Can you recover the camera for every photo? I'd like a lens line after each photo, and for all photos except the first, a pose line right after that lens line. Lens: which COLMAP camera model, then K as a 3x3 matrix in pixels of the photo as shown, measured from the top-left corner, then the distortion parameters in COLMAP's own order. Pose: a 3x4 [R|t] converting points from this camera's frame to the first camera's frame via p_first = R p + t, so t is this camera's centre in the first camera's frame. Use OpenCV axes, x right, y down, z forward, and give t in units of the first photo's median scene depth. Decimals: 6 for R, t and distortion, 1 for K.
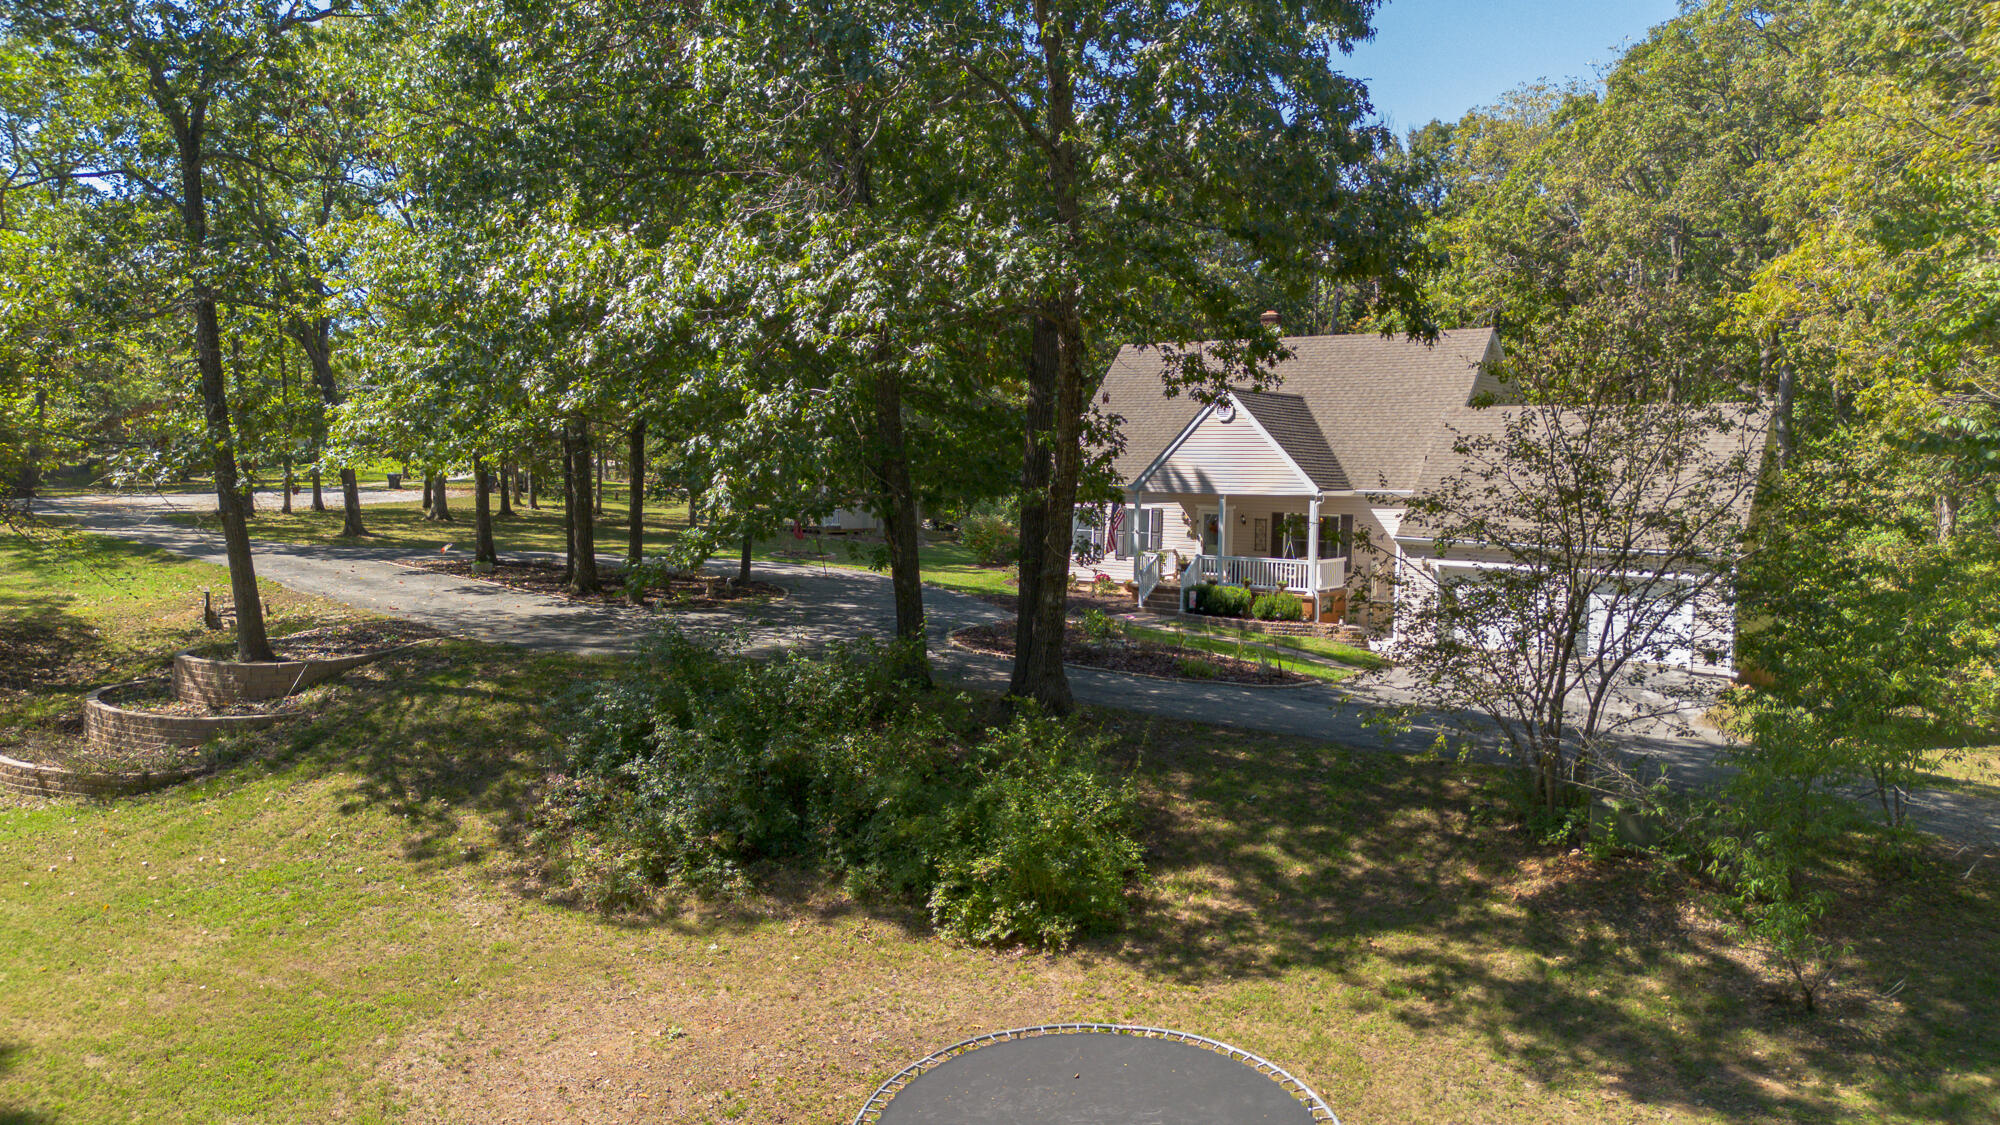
lens RADIAL K [[1438.5, 0, 1000.0], [0, 1438.5, 562.5], [0, 0, 1]] dist [0.058217, -0.084004]
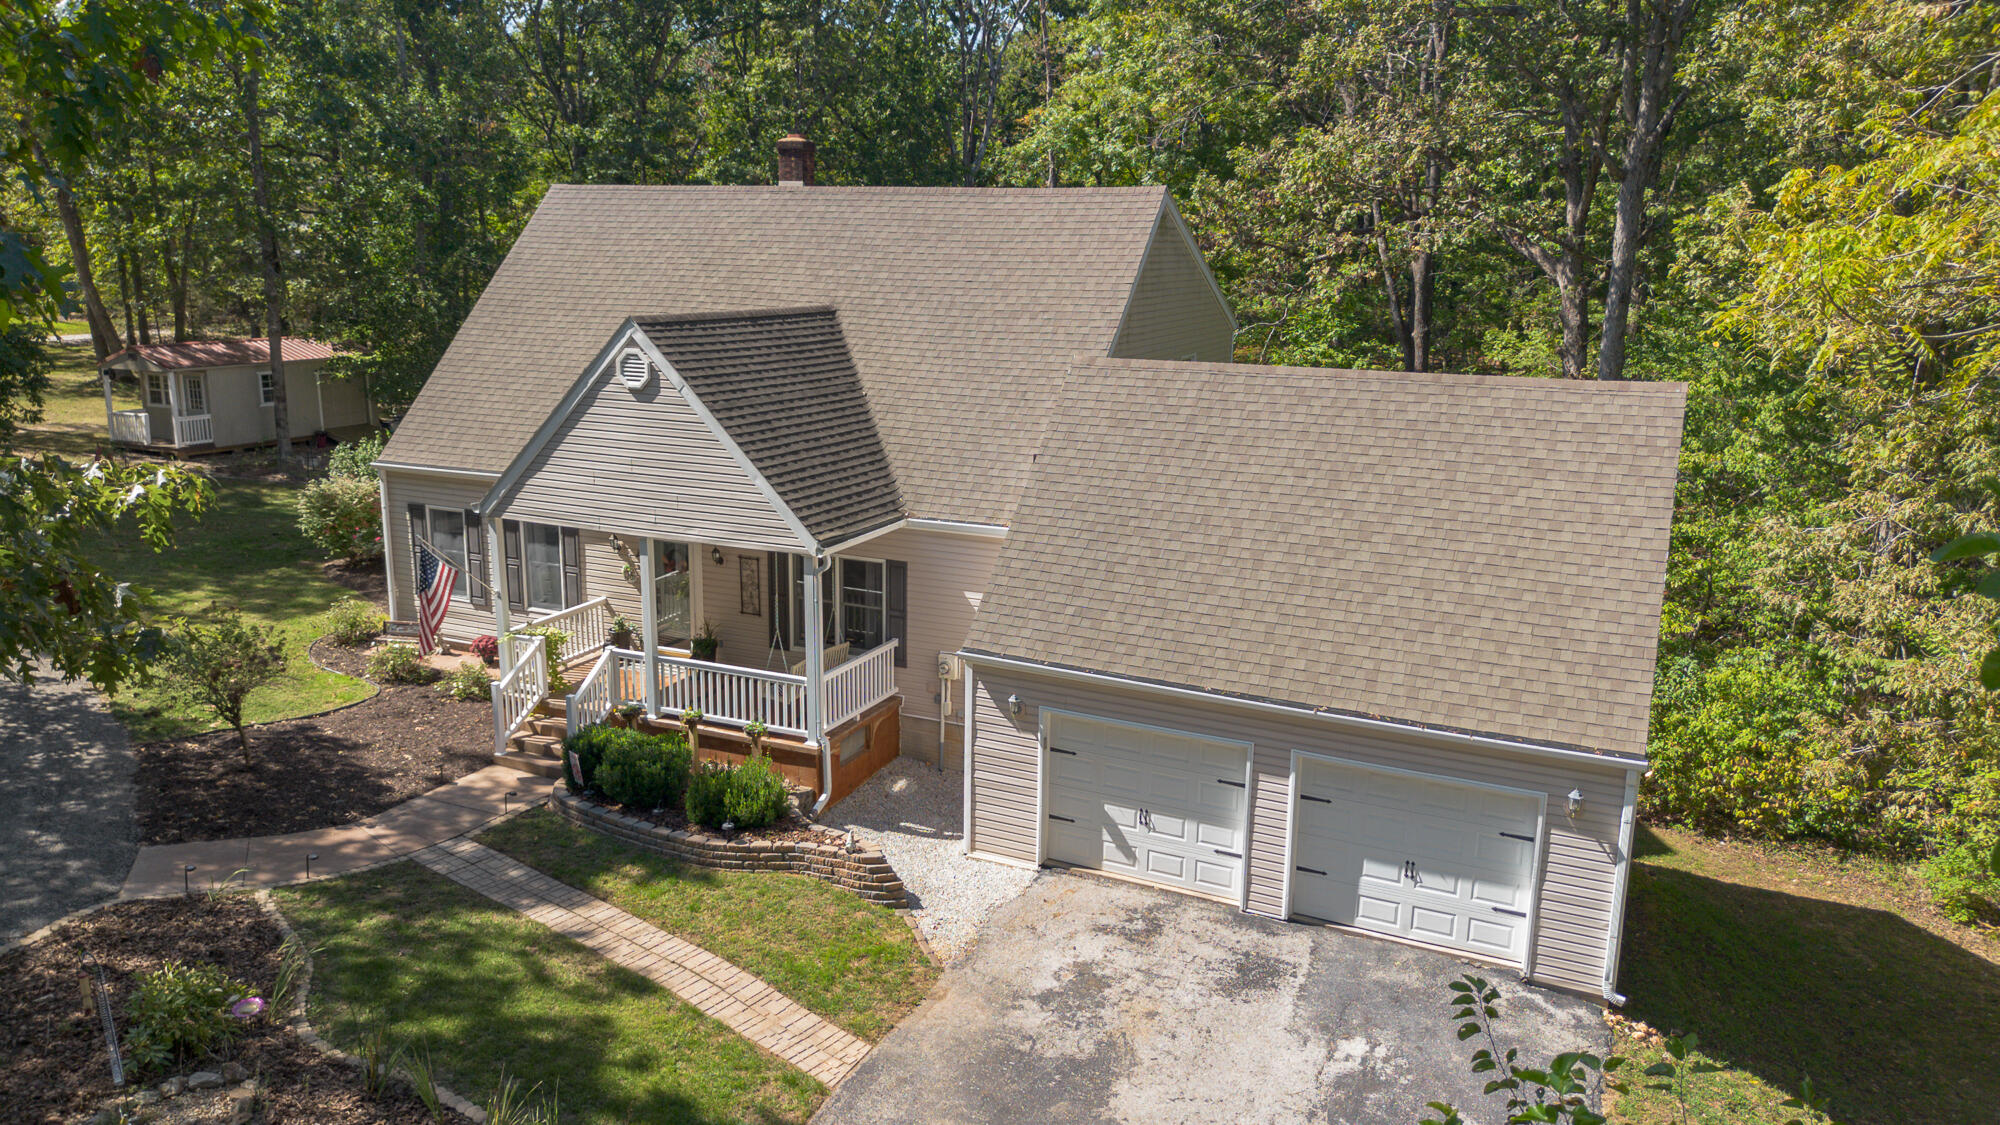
lens RADIAL K [[1438.5, 0, 1000.0], [0, 1438.5, 562.5], [0, 0, 1]] dist [0.058217, -0.084004]
pose [[0.982877, -0.036893, 0.180534, 0.182895], [0.007283, 0.986764, 0.162000, -0.117181], [-0.184121, -0.157911, 0.970136, 0.485733]]
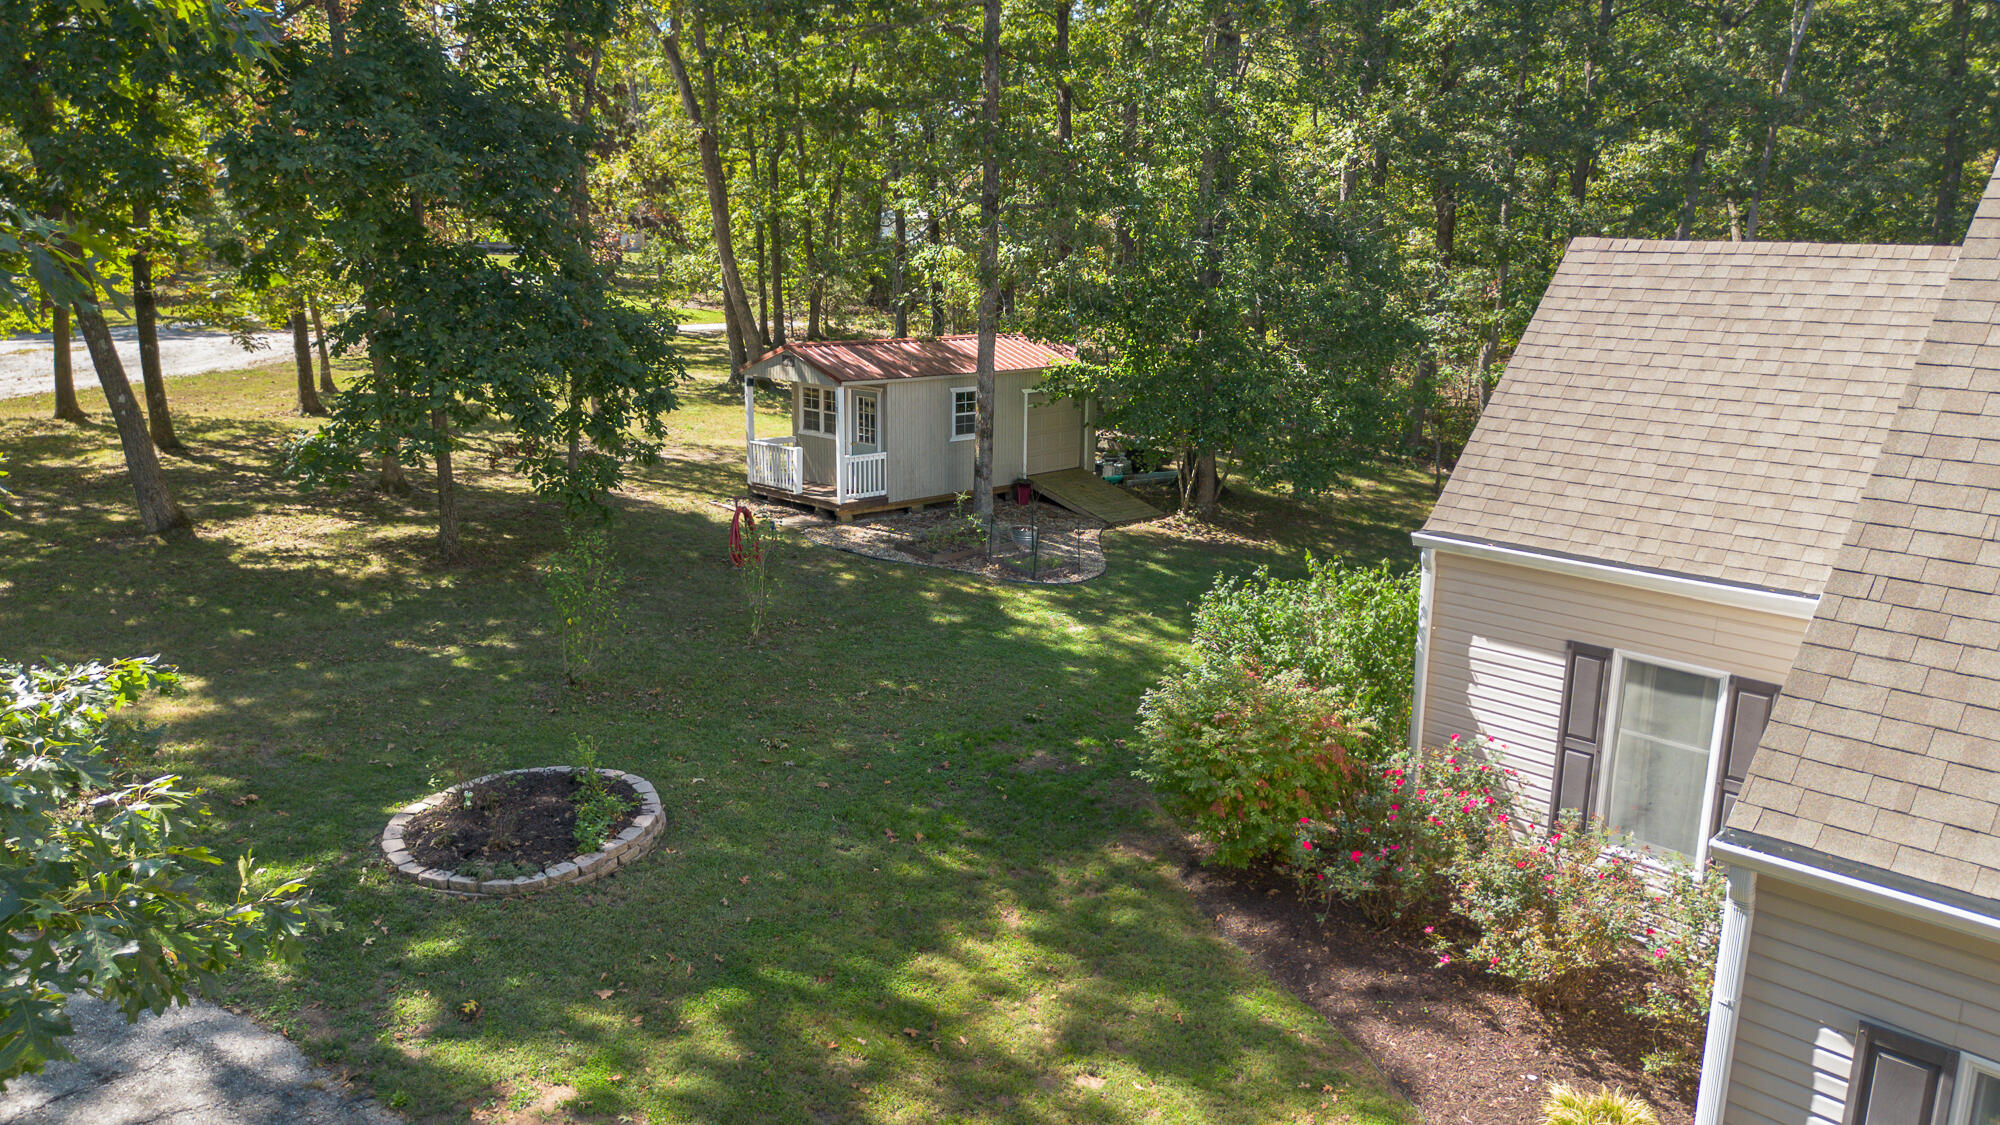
lens RADIAL K [[1438.5, 0, 1000.0], [0, 1438.5, 562.5], [0, 0, 1]] dist [0.058217, -0.084004]
pose [[0.985222, 0.041938, -0.166070, -0.024531], [-0.014663, 0.986653, 0.162173, -0.116055], [0.170655, -0.157341, 0.972687, 0.987198]]
